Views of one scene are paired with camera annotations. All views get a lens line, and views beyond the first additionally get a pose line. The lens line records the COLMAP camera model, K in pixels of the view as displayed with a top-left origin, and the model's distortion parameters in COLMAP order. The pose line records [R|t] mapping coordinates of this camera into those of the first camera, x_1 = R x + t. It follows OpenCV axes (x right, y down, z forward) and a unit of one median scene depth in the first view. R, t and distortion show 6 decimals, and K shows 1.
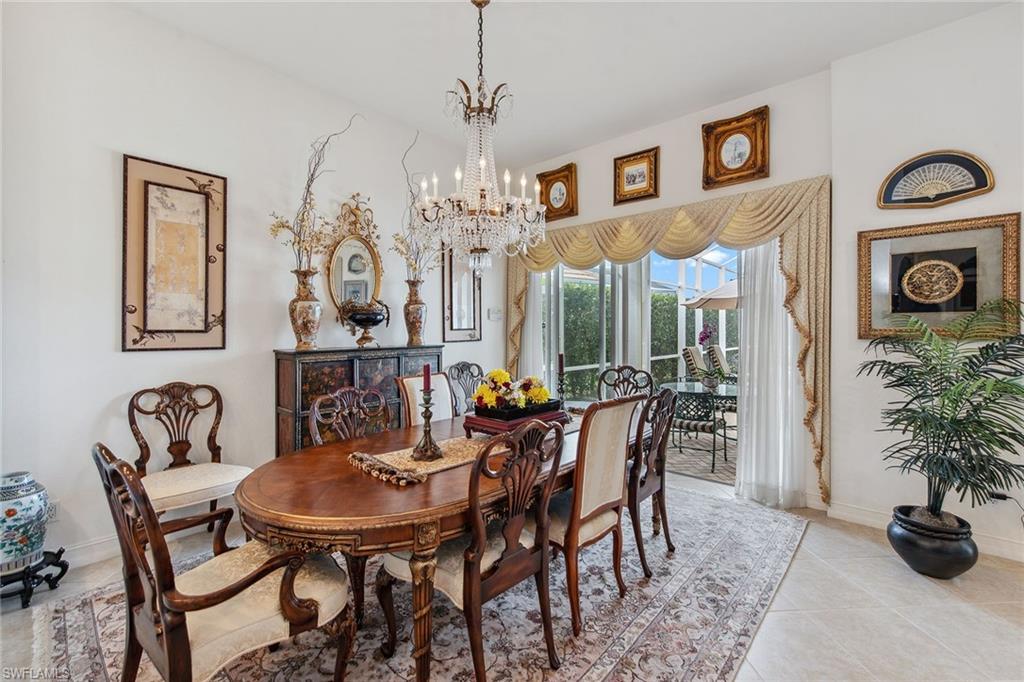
lens RADIAL K [[432.6, 0, 515.3], [0, 432.6, 330.3], [0, 0, 1]] dist [-0.000115, -0.000505]
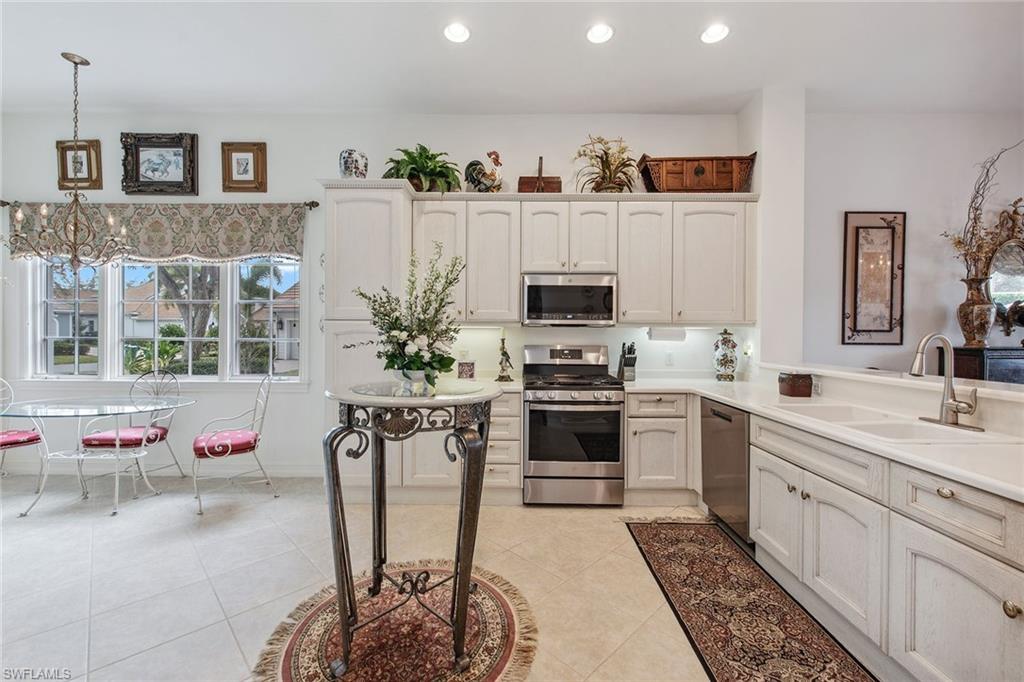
lens RADIAL K [[418.7, 0, 513.3], [0, 418.7, 336.4], [0, 0, 1]] dist [-0.000491, -0.000970]
pose [[0.654543, 0.006041, -0.756000, -0.492831], [-0.003374, 0.999981, 0.005069, 0.016089], [0.756017, -0.000767, 0.654552, -0.706993]]
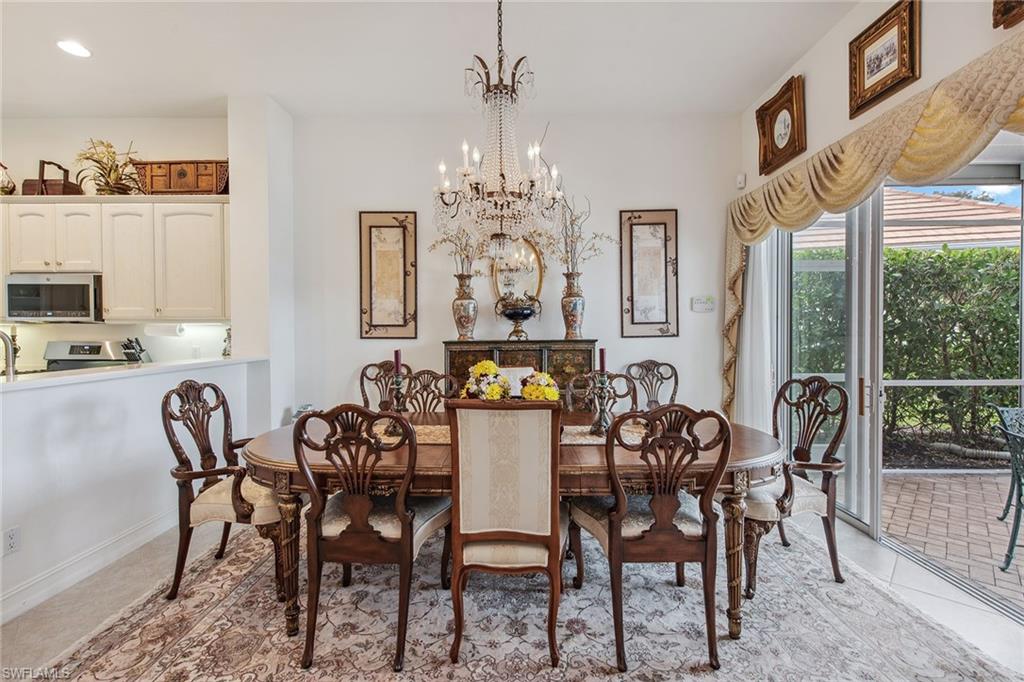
lens RADIAL K [[438.6, 0, 514.6], [0, 438.6, 336.1], [0, 0, 1]] dist [0.002231, -0.000018]
pose [[0.660283, 0.006791, -0.750986, 0.568554], [0.003222, 0.999924, 0.011875, 0.020602], [0.751010, -0.010261, 0.660212, 0.326581]]
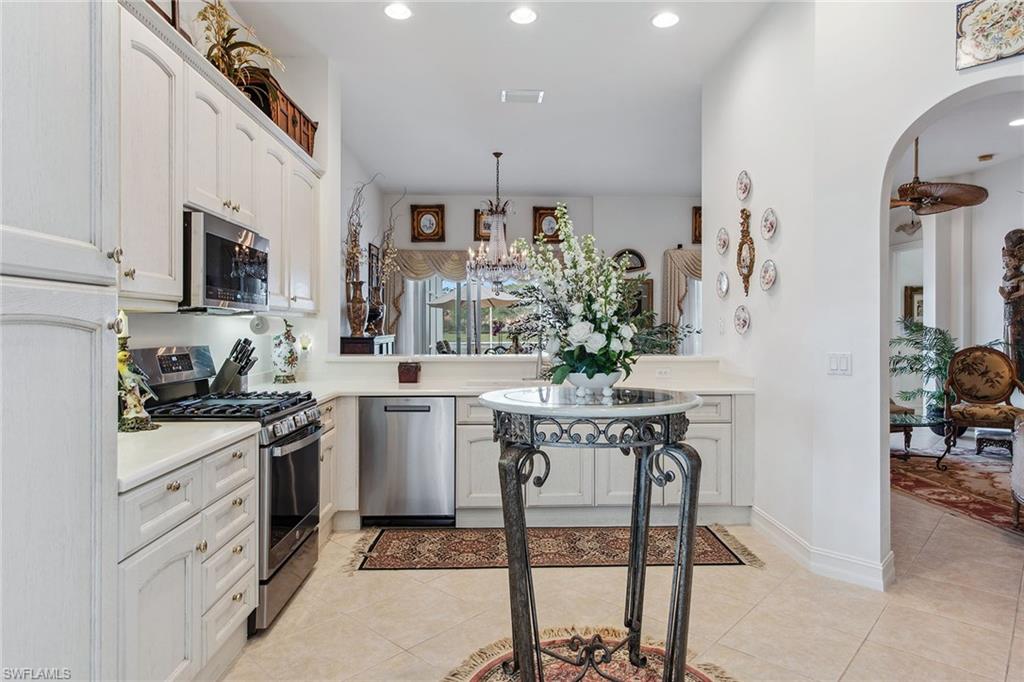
lens RADIAL K [[593.8, 0, 515.1], [0, 593.8, 327.3], [0, 0, 1]] dist [0.014512, -0.000005]
pose [[0.720891, 0.001521, 0.693047, -1.605328], [-0.000839, 0.999999, -0.001322, 0.018253], [-0.693048, 0.000371, 0.720891, -0.844003]]
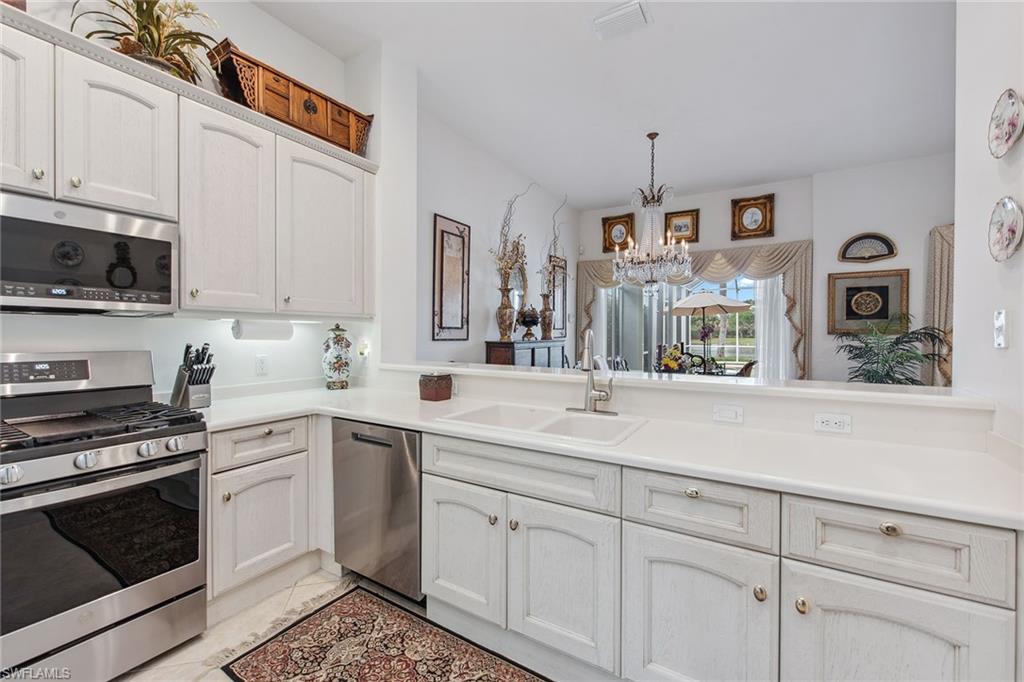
lens RADIAL K [[418.7, 0, 513.3], [0, 418.7, 336.4], [0, 0, 1]] dist [-0.000491, -0.000970]
pose [[0.984668, 0.001019, 0.174434, -0.779286], [-0.002498, 0.999963, 0.008260, 0.018411], [-0.174419, -0.008570, 0.984634, -0.466585]]
